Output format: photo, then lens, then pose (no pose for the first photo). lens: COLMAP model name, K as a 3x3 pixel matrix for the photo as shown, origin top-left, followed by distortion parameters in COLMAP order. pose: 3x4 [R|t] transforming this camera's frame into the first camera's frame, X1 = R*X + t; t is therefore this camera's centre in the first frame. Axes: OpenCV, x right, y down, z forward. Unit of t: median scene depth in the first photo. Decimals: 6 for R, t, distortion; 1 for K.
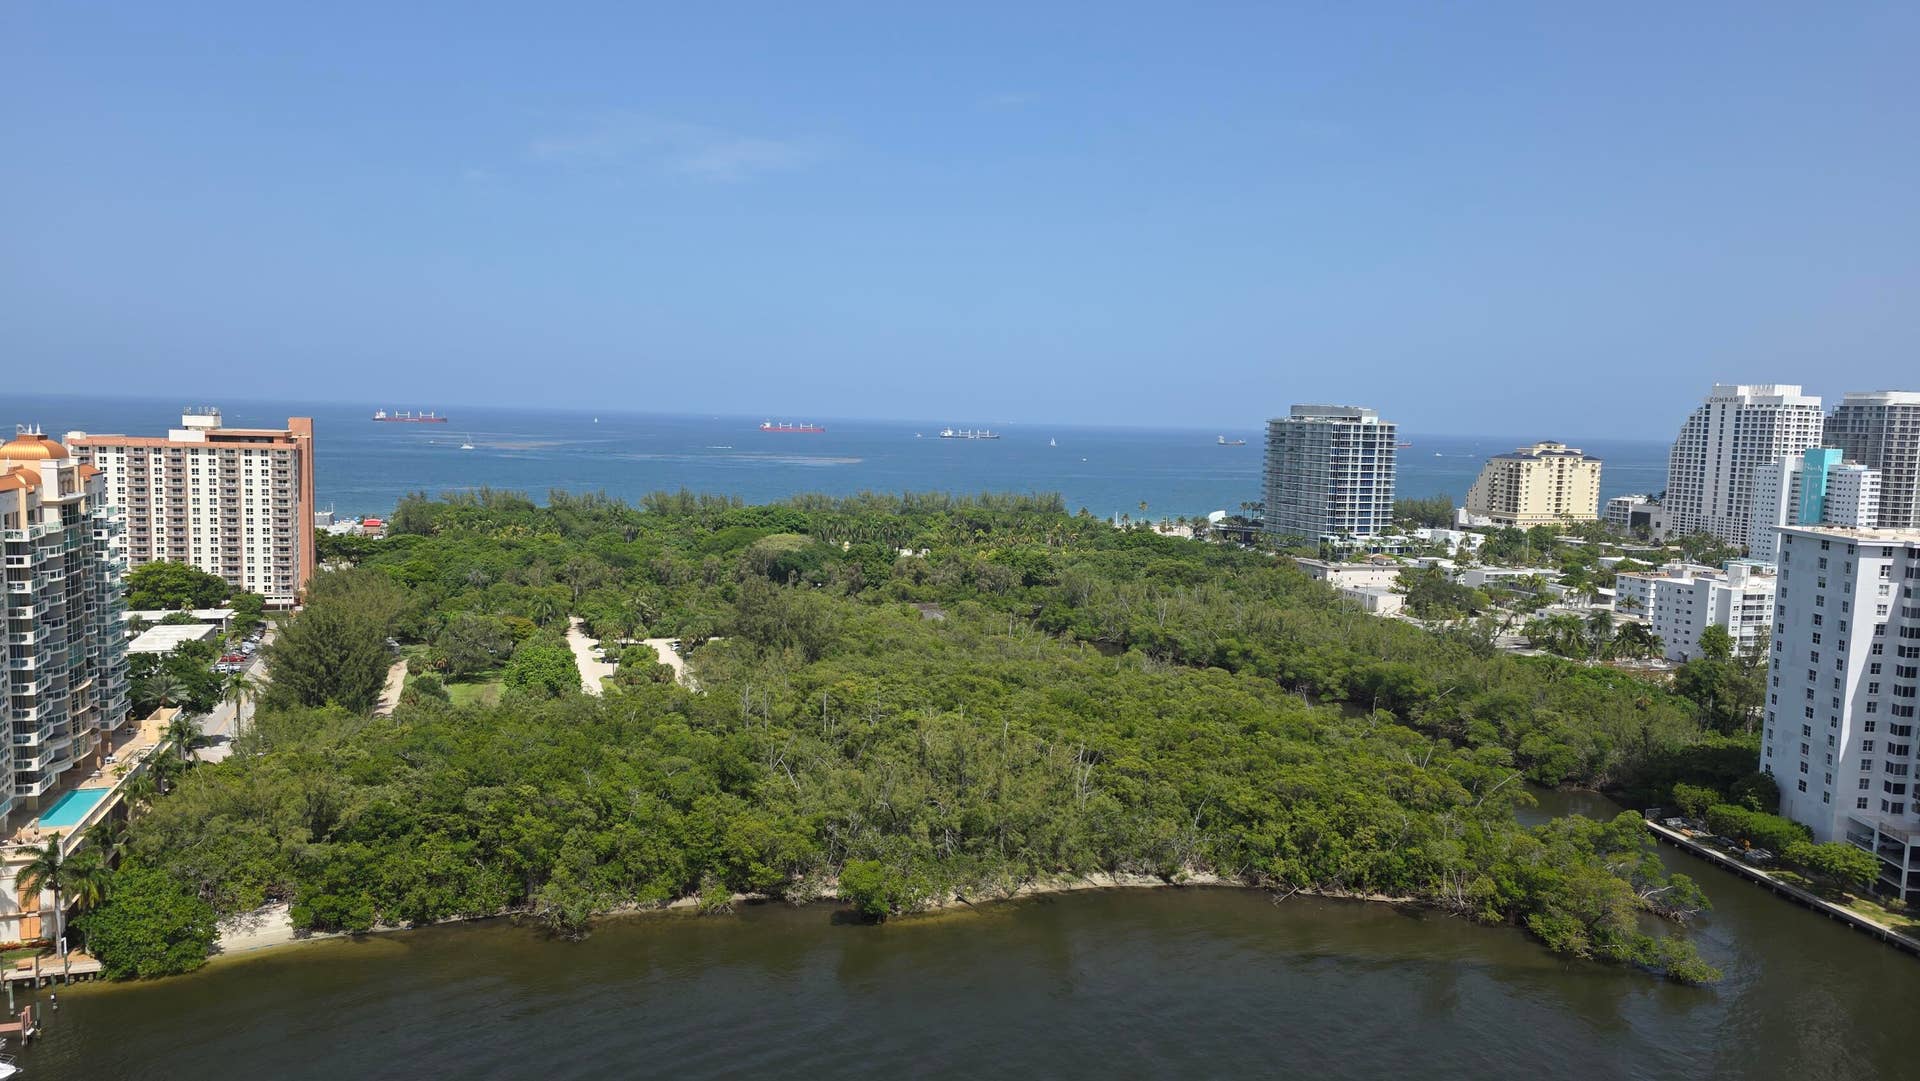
lens RADIAL K [[1235.5, 0, 965.9], [0, 1235.5, 533.8], [0, 0, 1]] dist [0.049582, -0.057438]
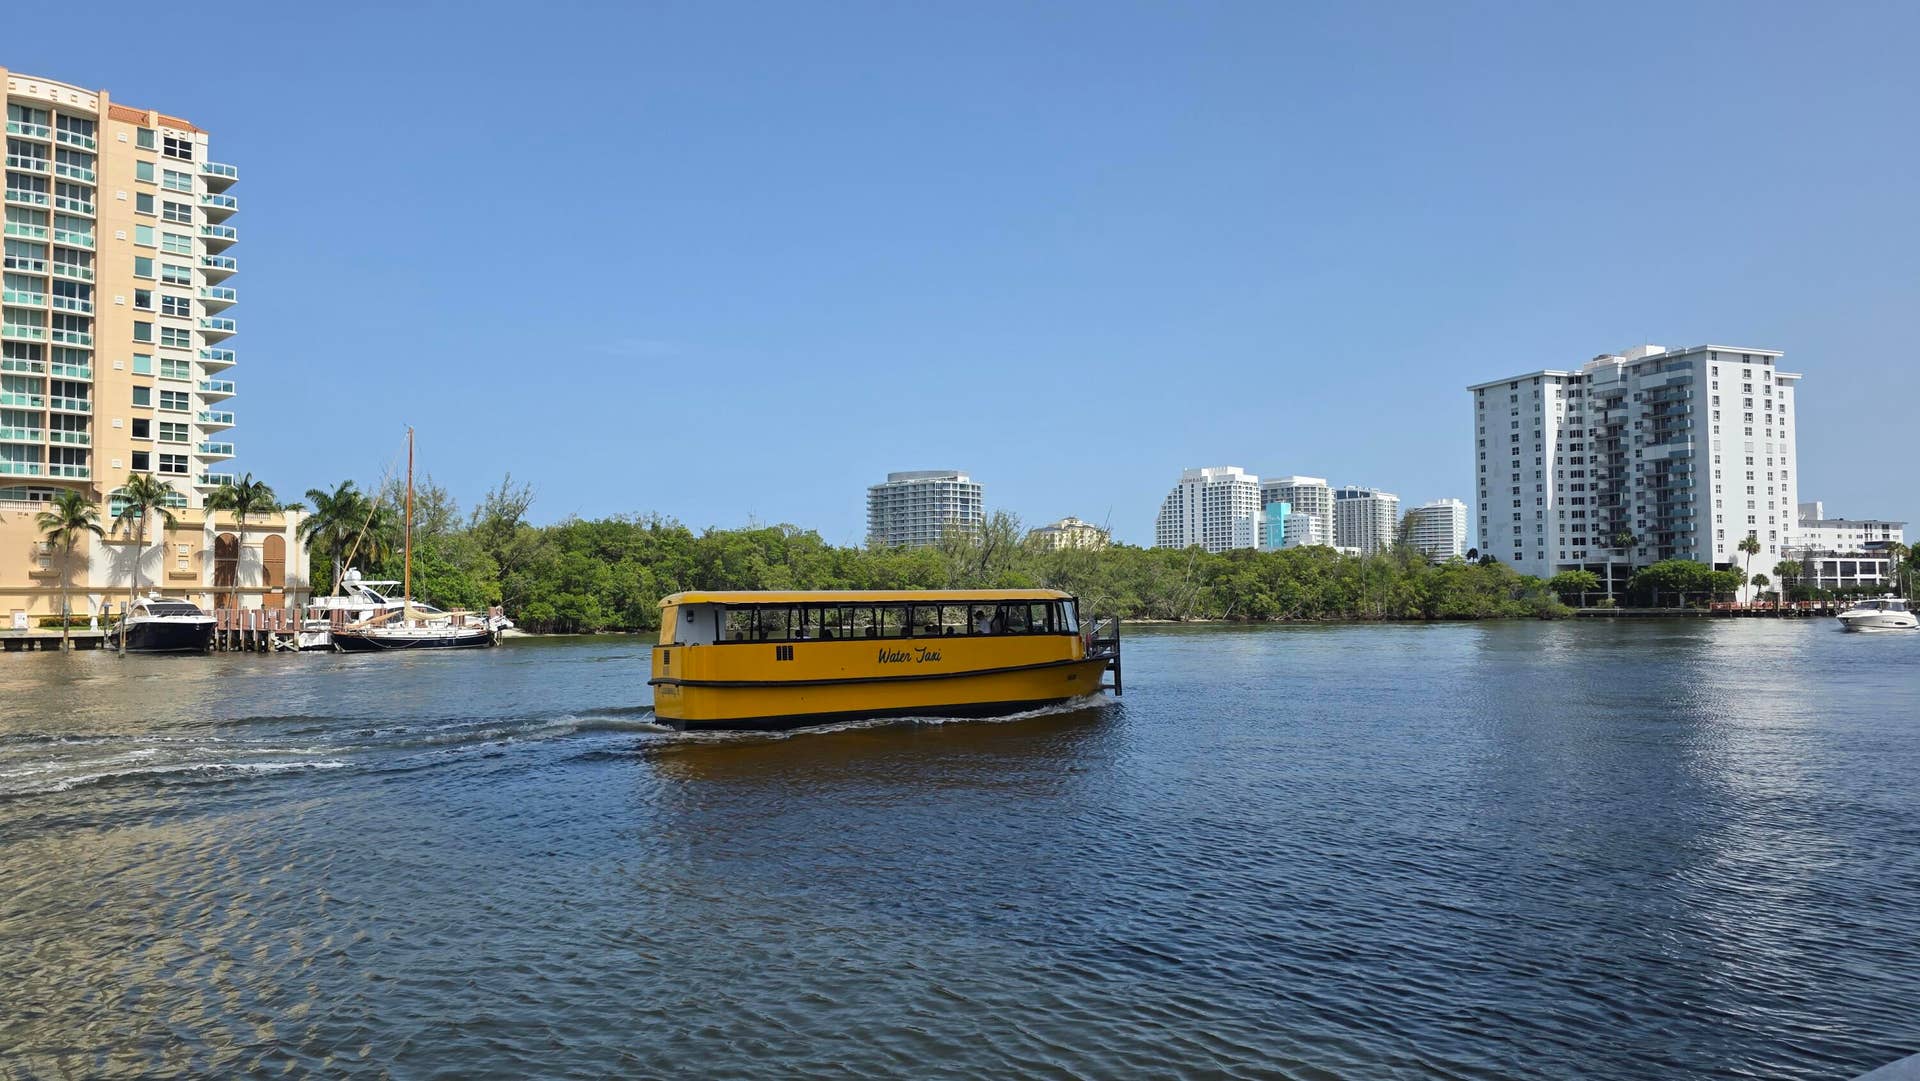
lens RADIAL K [[1235.5, 0, 960.1], [0, 1235.5, 556.5], [0, 0, 1]] dist [0.049582, -0.057438]
pose [[0.897425, -0.019719, 0.440726, -0.176620], [0.077370, 0.990552, -0.113224, 0.106048], [-0.434329, 0.135709, 0.890472, 0.005693]]
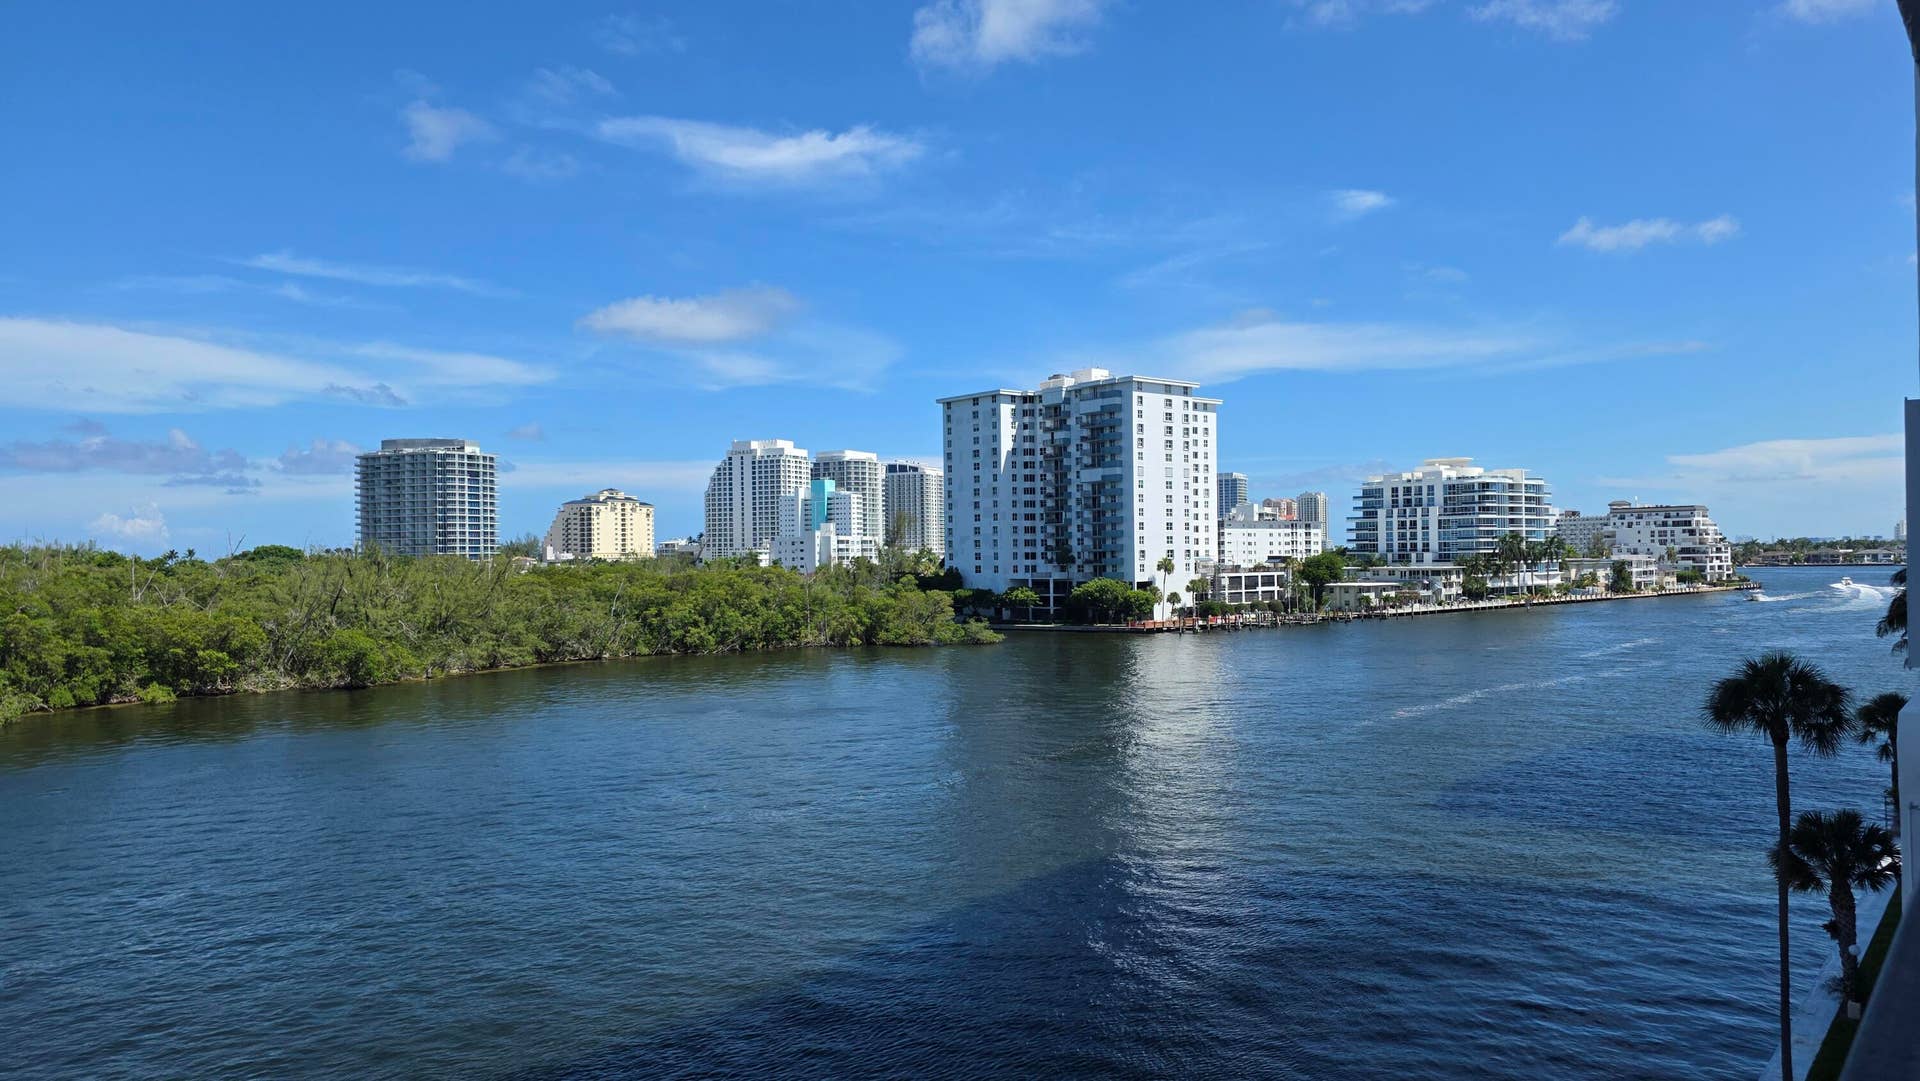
lens RADIAL K [[1235.5, 0, 973.4], [0, 1235.5, 552.5], [0, 0, 1]] dist [0.049582, -0.057438]
pose [[0.700518, -0.037301, 0.712659, -0.119346], [0.102882, 0.993480, -0.049129, 0.085294], [-0.706180, 0.107736, 0.699788, 0.000081]]
